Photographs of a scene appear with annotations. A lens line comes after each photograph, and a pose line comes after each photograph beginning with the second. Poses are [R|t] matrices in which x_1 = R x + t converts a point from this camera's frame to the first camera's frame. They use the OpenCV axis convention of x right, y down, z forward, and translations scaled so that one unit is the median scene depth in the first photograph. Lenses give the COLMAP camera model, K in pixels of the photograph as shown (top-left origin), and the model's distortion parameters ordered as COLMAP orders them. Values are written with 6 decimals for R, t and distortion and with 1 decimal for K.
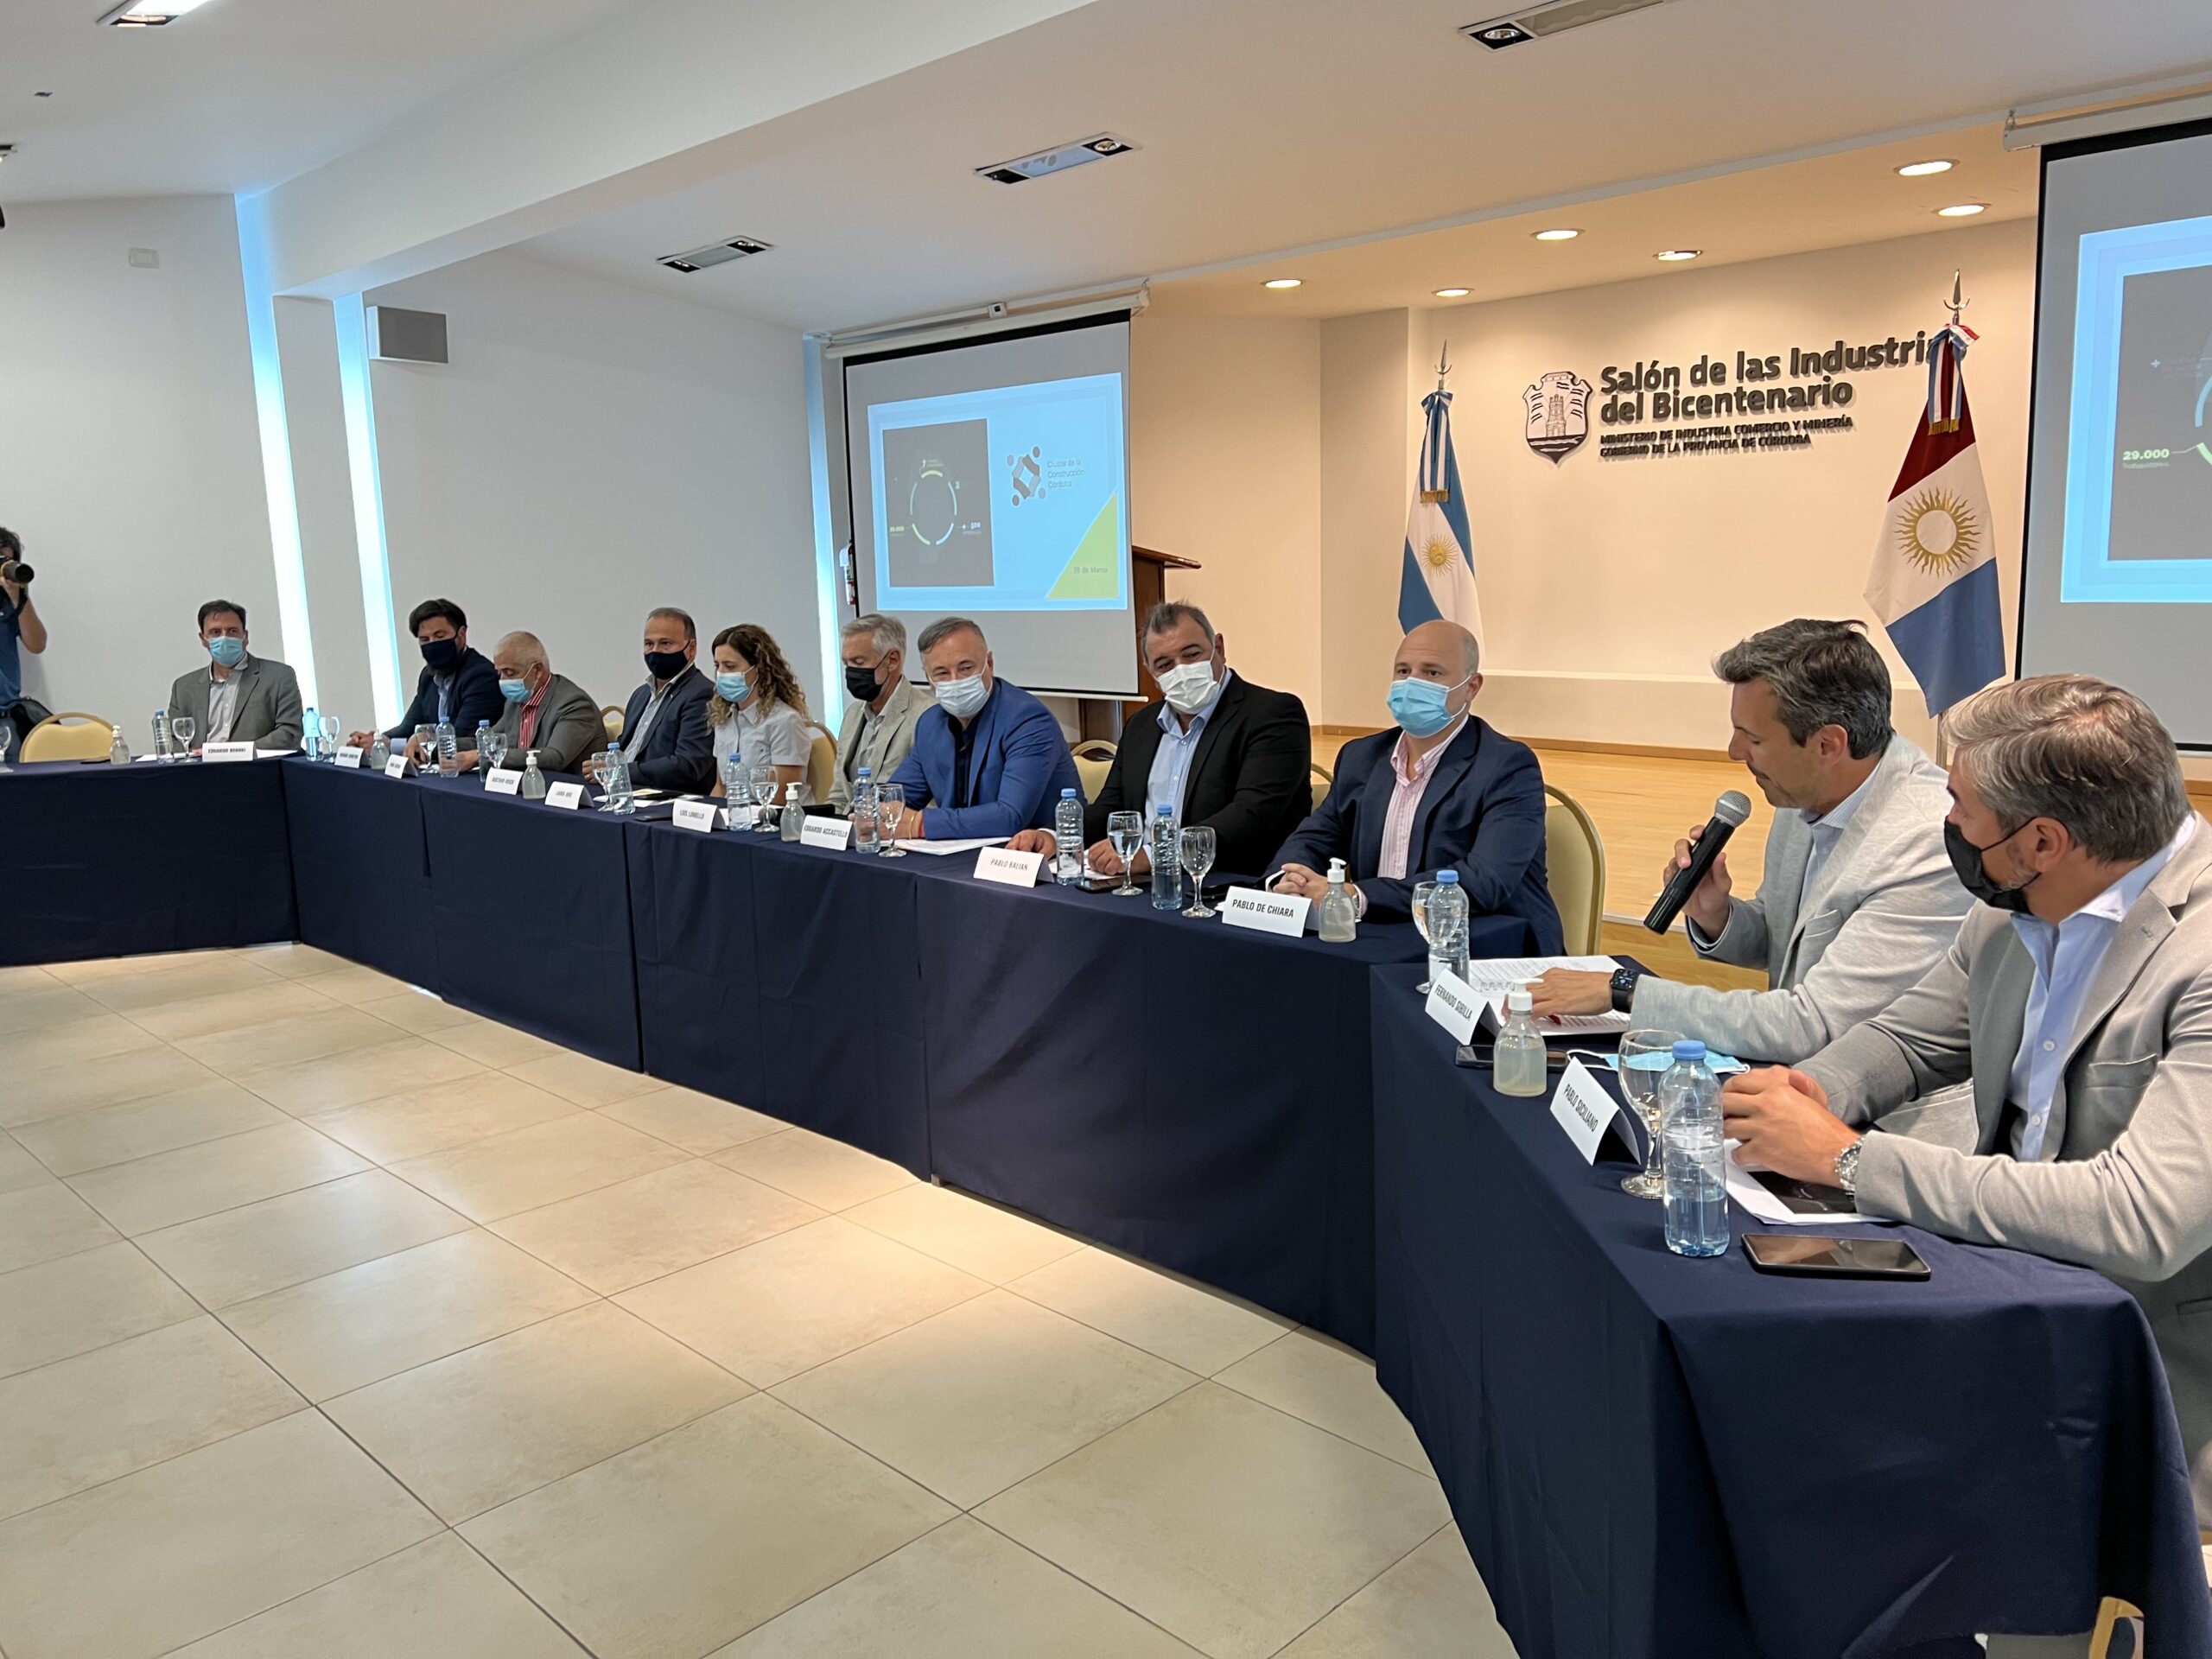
lens RADIAL K [[1651.6, 0, 1091.7], [0, 1651.6, 843.9], [0, 0, 1]] dist [0.050669, -0.035123]
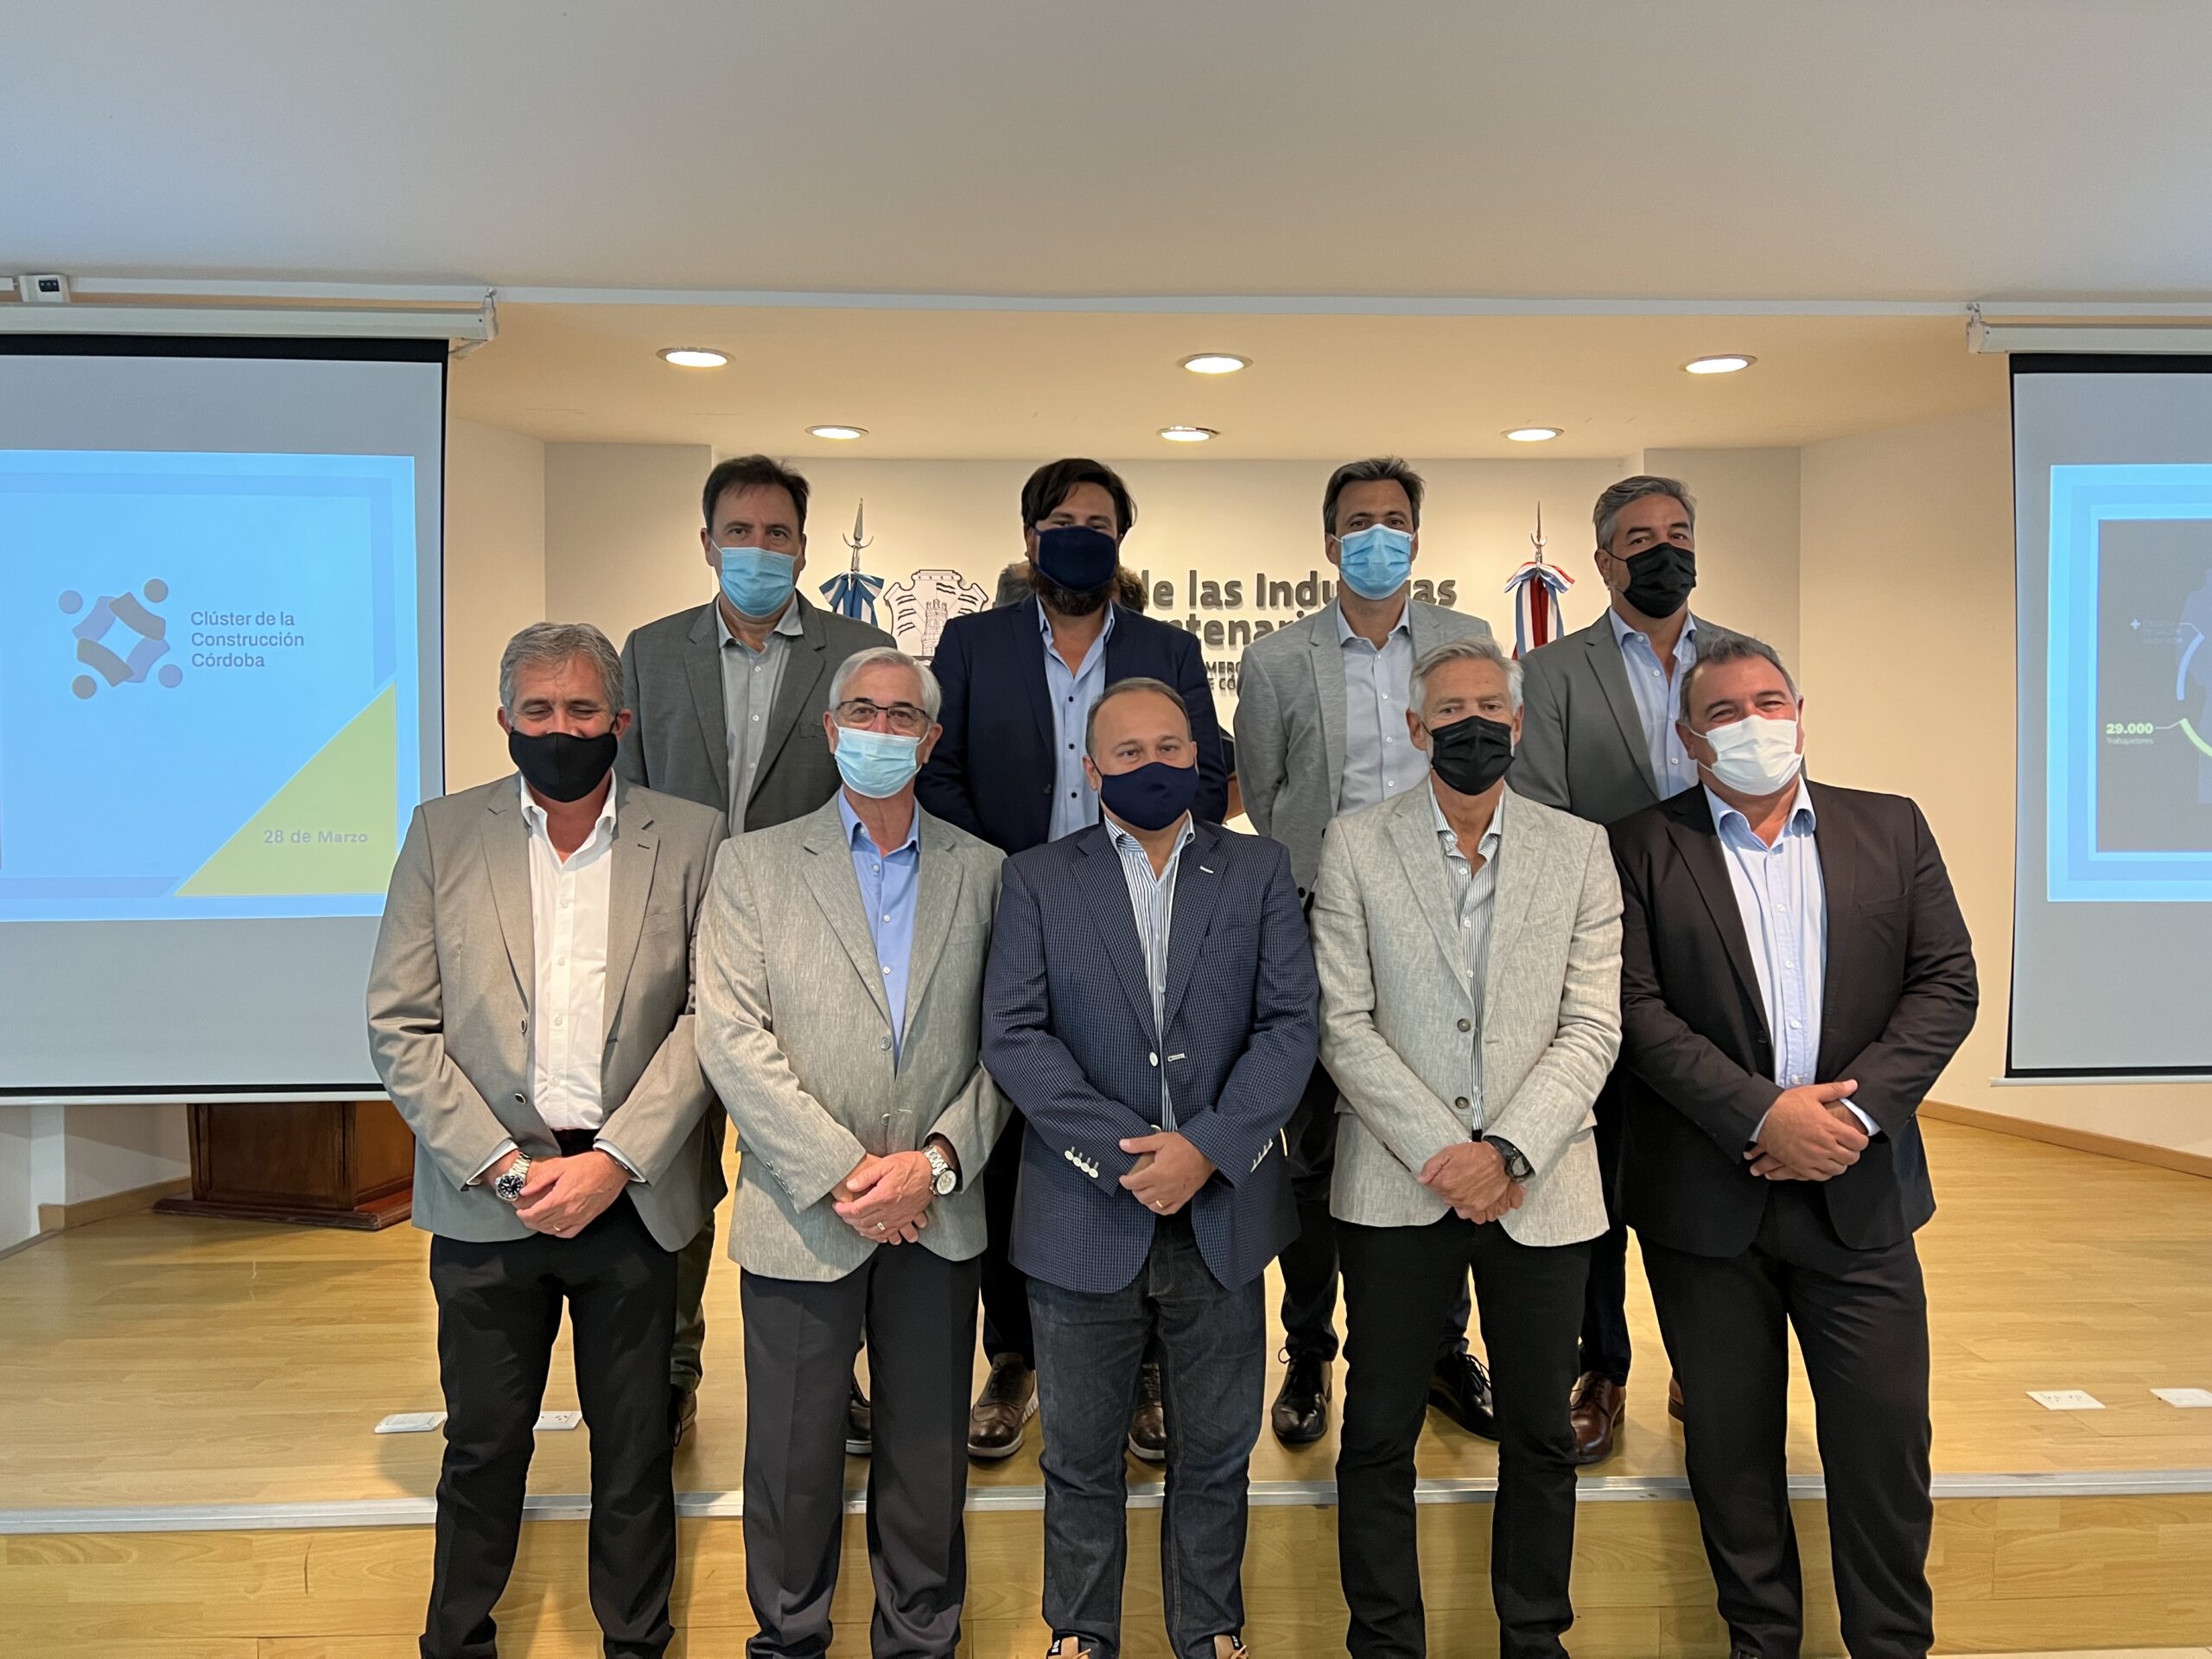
lens RADIAL K [[1651.6, 0, 1105.7], [0, 1651.6, 799.2], [0, 0, 1]] dist [0.050669, -0.035123]
pose [[0.677905, 0.020135, 0.734874, -0.212893], [0.107380, 0.986192, -0.126077, -0.093954], [-0.727265, 0.164379, 0.666382, 0.525122]]
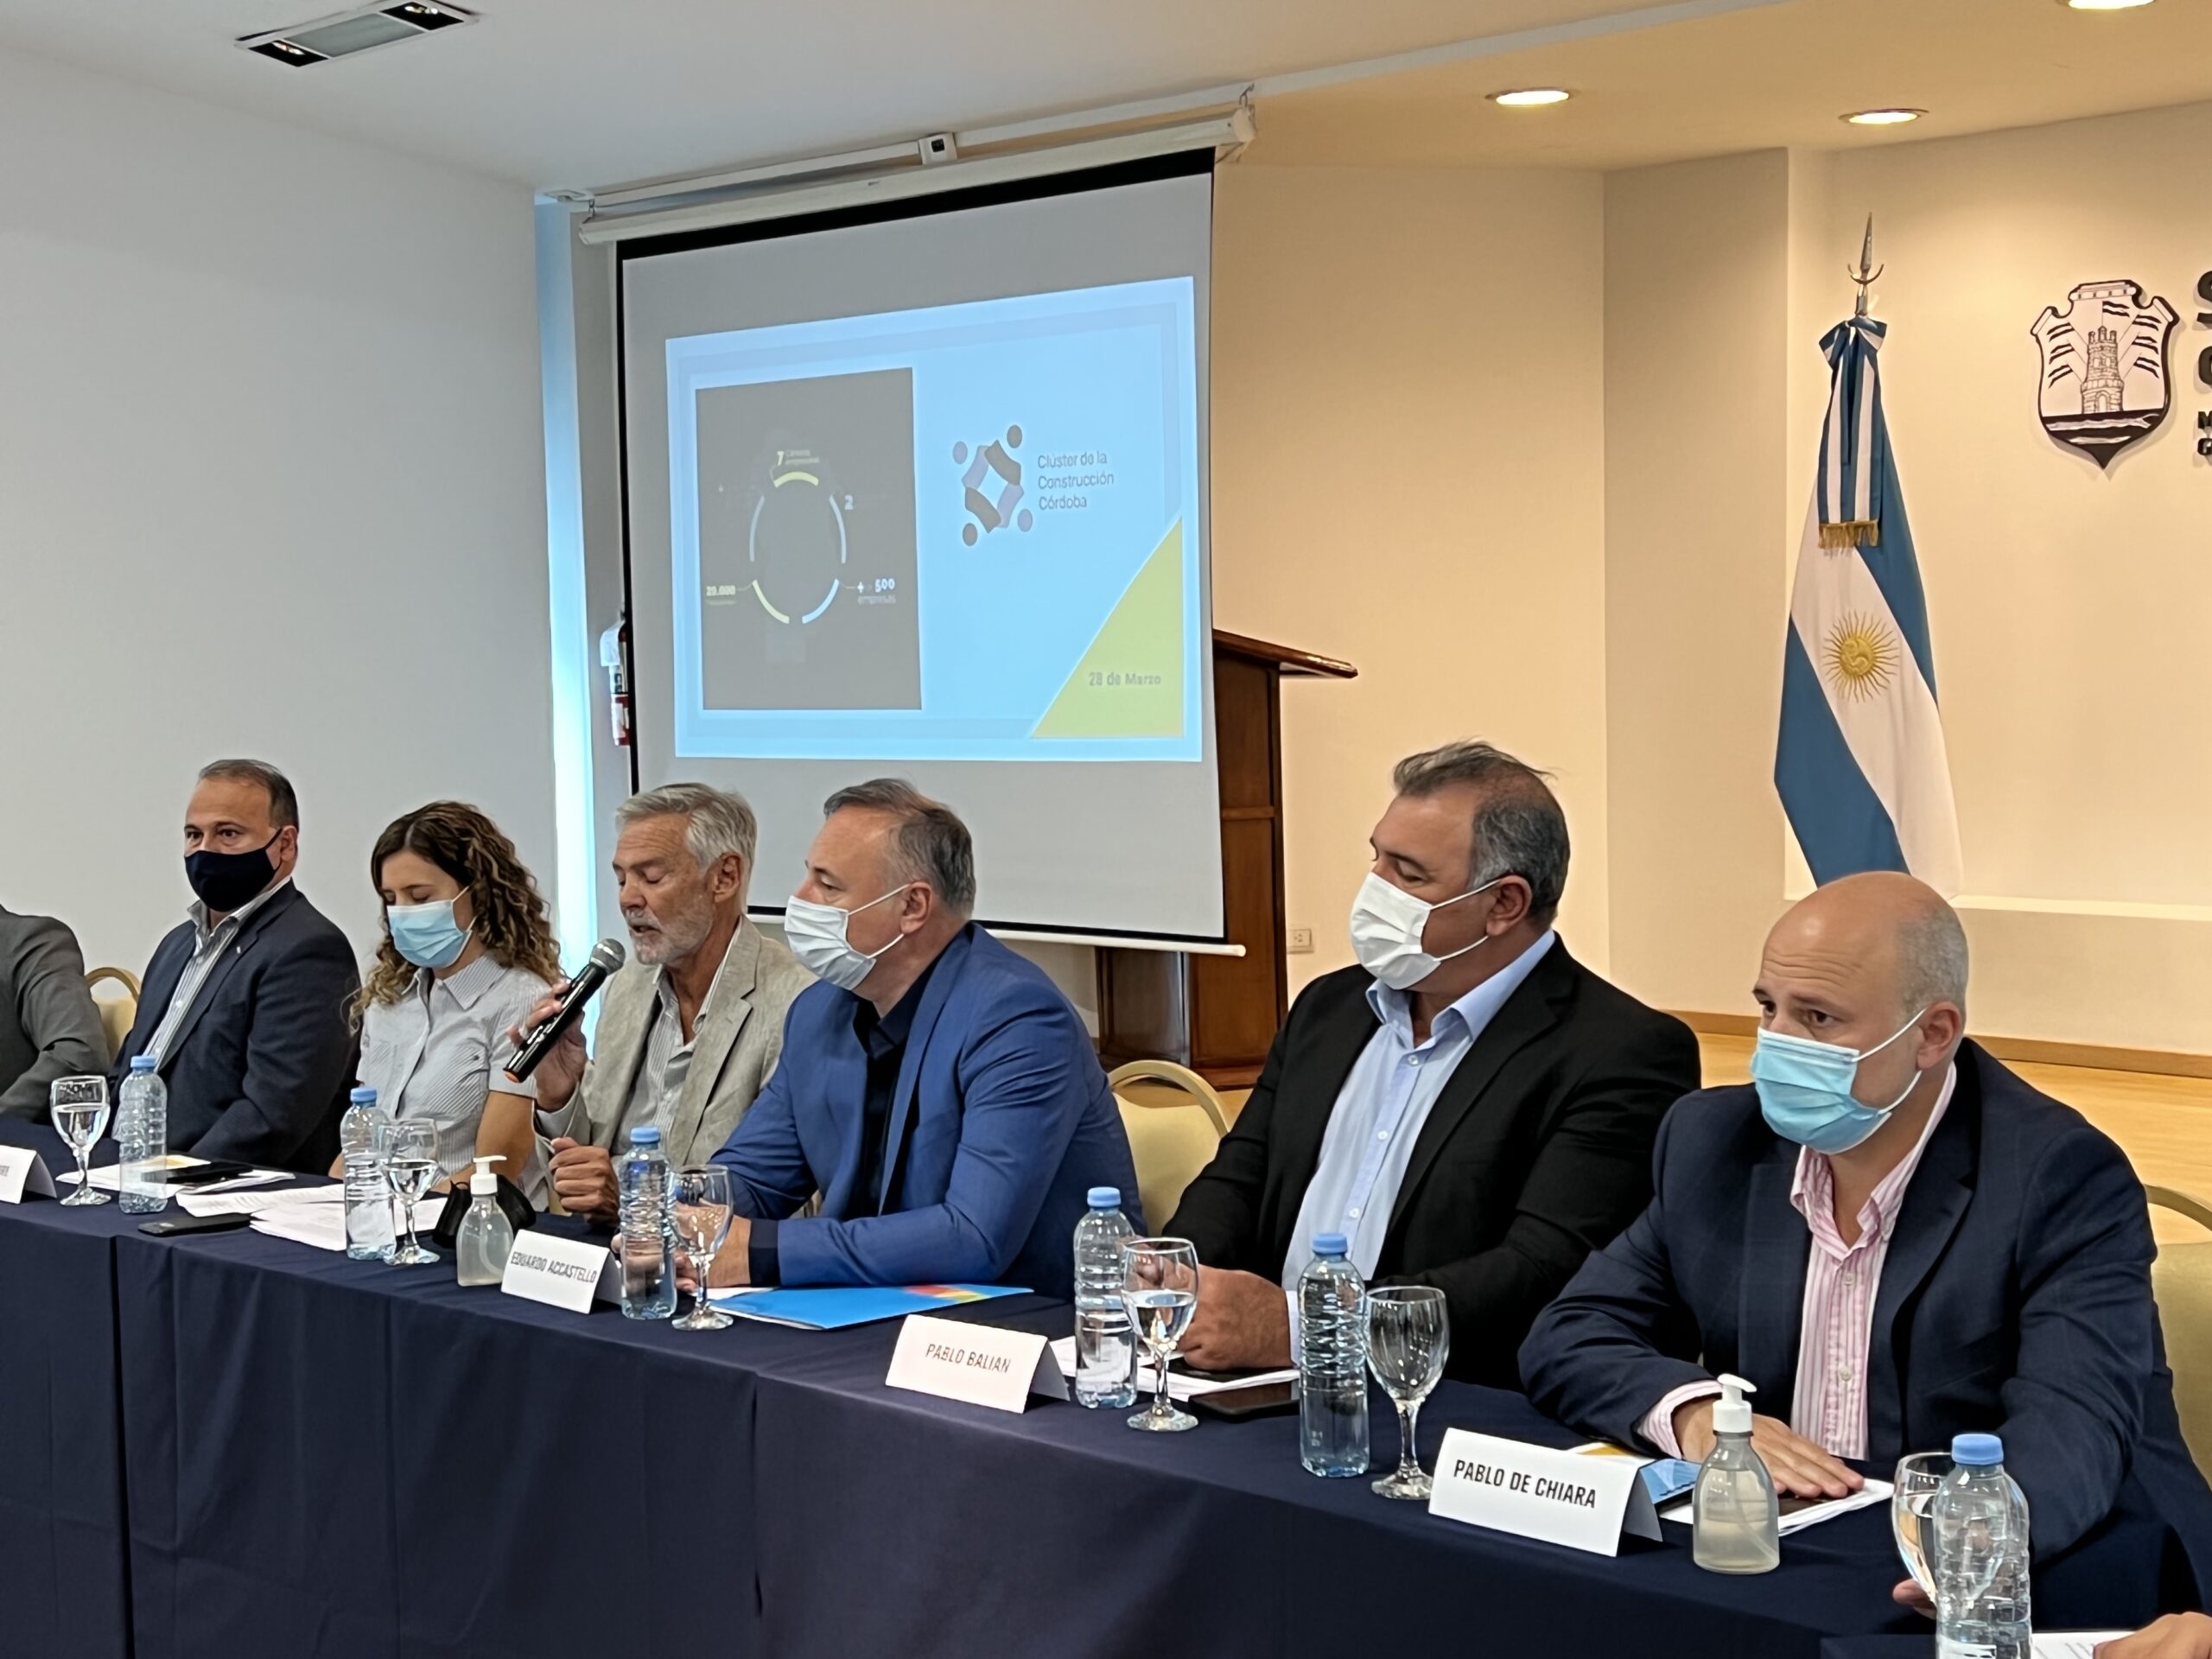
lens RADIAL K [[3395.0, 0, 1066.7], [0, 3395.0, 911.1], [0, 0, 1]] dist [0.064900, 0.000000]
pose [[0.999891, 0.009267, -0.011526, -0.006074], [-0.010281, 0.995772, -0.091277, -0.010506], [0.010632, 0.091385, 0.995759, 0.034370]]
